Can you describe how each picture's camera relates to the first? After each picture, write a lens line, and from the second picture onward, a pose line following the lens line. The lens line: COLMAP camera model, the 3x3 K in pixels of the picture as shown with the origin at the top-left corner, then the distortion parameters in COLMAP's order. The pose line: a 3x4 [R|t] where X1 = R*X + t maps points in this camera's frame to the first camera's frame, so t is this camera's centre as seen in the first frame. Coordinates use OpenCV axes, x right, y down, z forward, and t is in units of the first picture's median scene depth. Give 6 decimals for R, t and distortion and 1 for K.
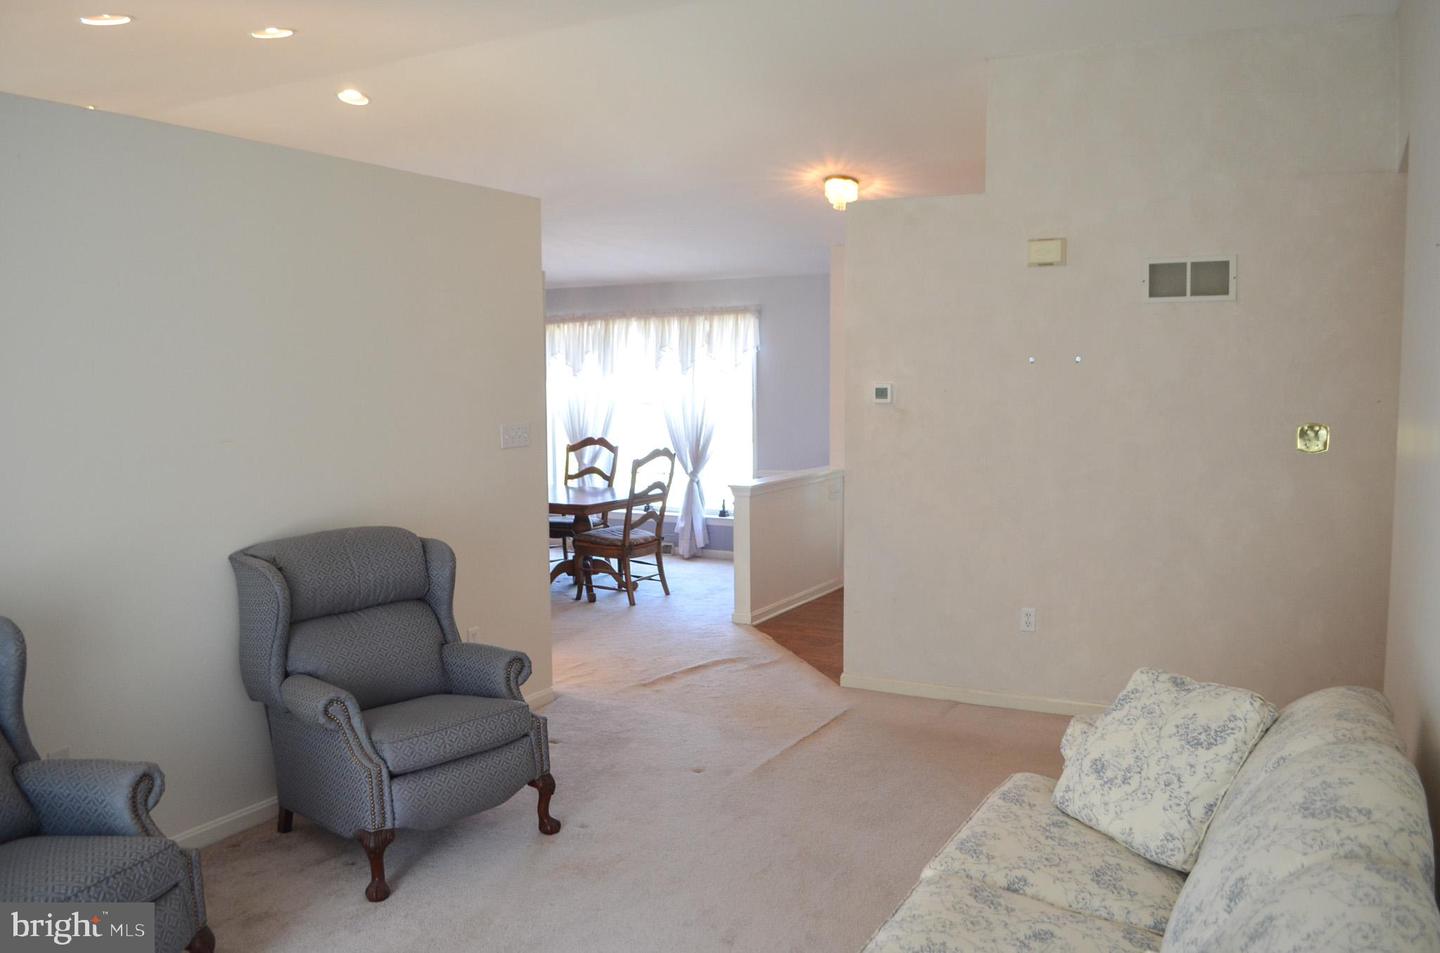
lens RADIAL K [[1138.0, 0, 731.4], [0, 1138.0, 477.5], [0, 0, 1]] dist [-0.074836, 0.001579]
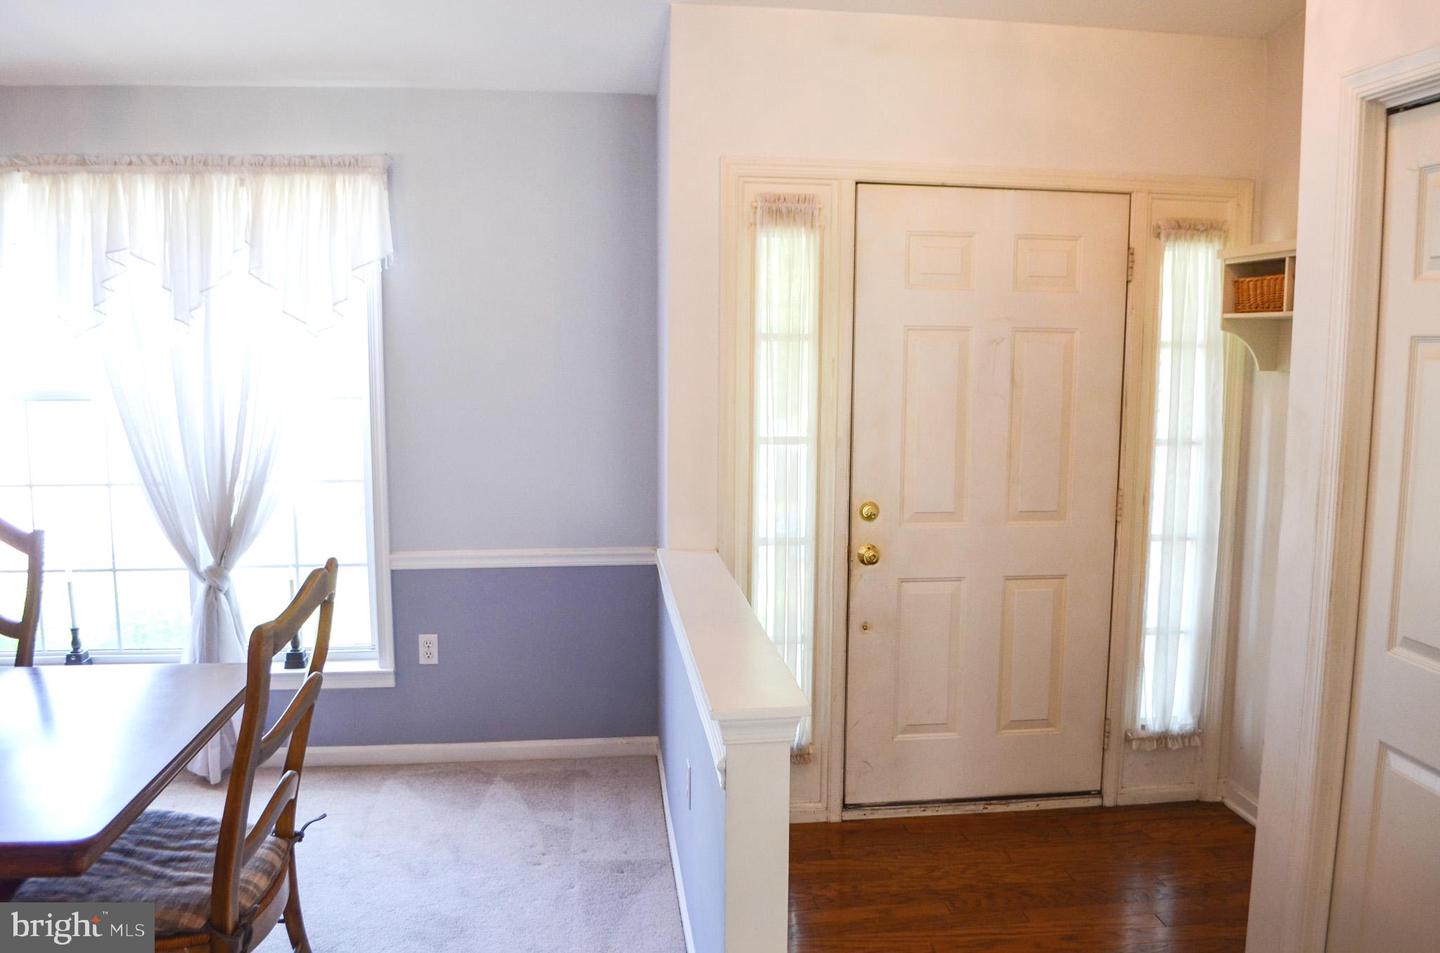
lens RADIAL K [[1138.0, 0, 740.4], [0, 1138.0, 495.6], [0, 0, 1]] dist [-0.074836, 0.001579]
pose [[0.805908, -0.058072, 0.589186, -0.115377], [0.039972, 0.998244, 0.043715, -0.040133], [-0.590690, -0.011679, 0.806814, 0.572975]]
